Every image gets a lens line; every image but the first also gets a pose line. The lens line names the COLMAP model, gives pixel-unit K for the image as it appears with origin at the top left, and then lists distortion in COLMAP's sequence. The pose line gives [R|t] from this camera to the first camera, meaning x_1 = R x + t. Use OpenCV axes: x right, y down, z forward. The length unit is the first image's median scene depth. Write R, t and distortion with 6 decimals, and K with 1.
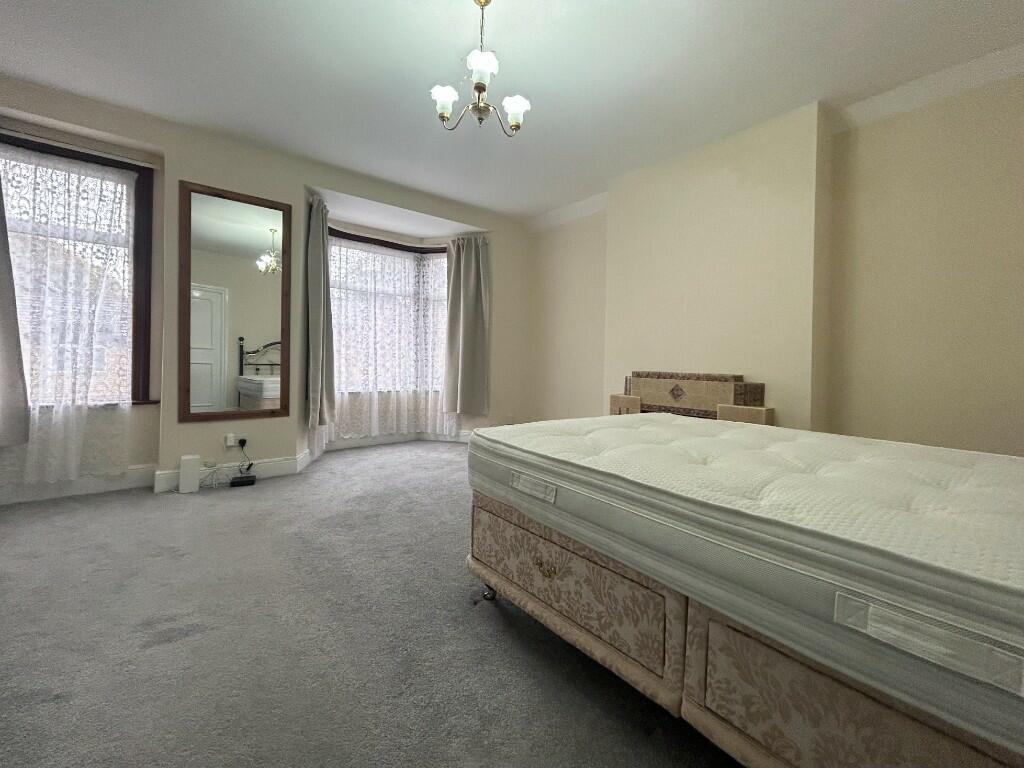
lens RADIAL K [[423.8, 0, 512.6], [0, 423.8, 373.3], [0, 0, 1]] dist [-0.000495, -0.000184]
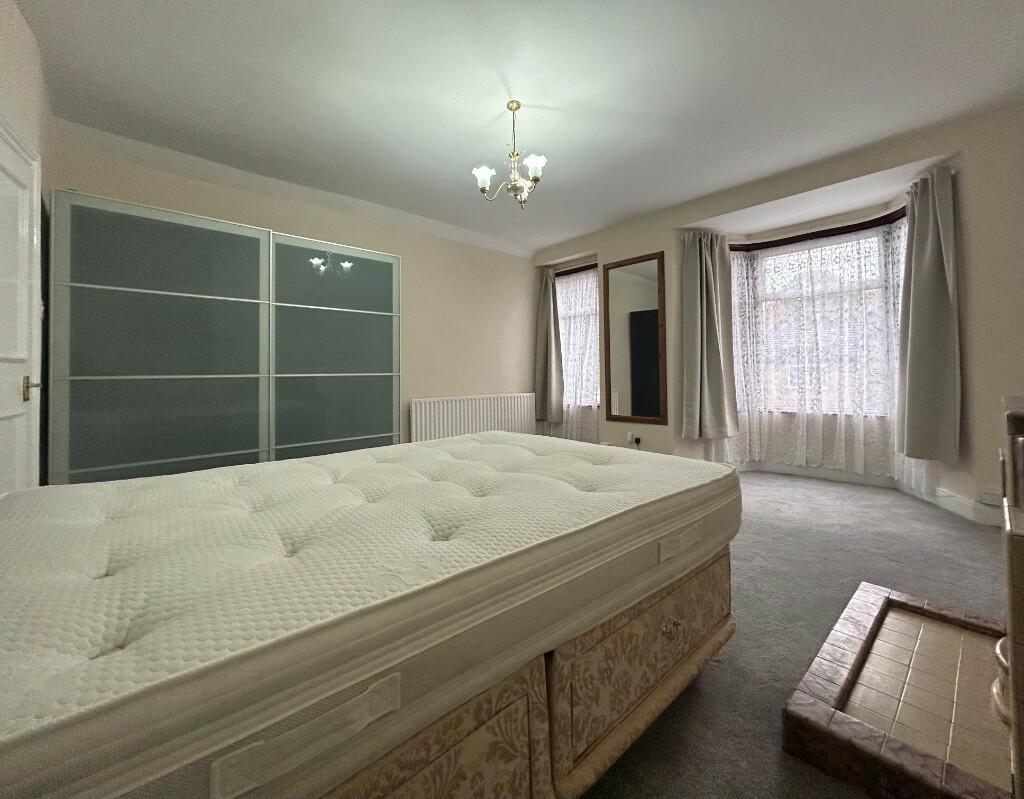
lens RADIAL K [[426.6, 0, 513.6], [0, 426.6, 366.3], [0, 0, 1]] dist [-0.000879, -0.000084]
pose [[0.085345, -0.036307, -0.995690, 0.655821], [-0.010994, 0.999241, -0.037379, -0.015829], [0.996291, 0.014137, 0.084881, 0.478550]]
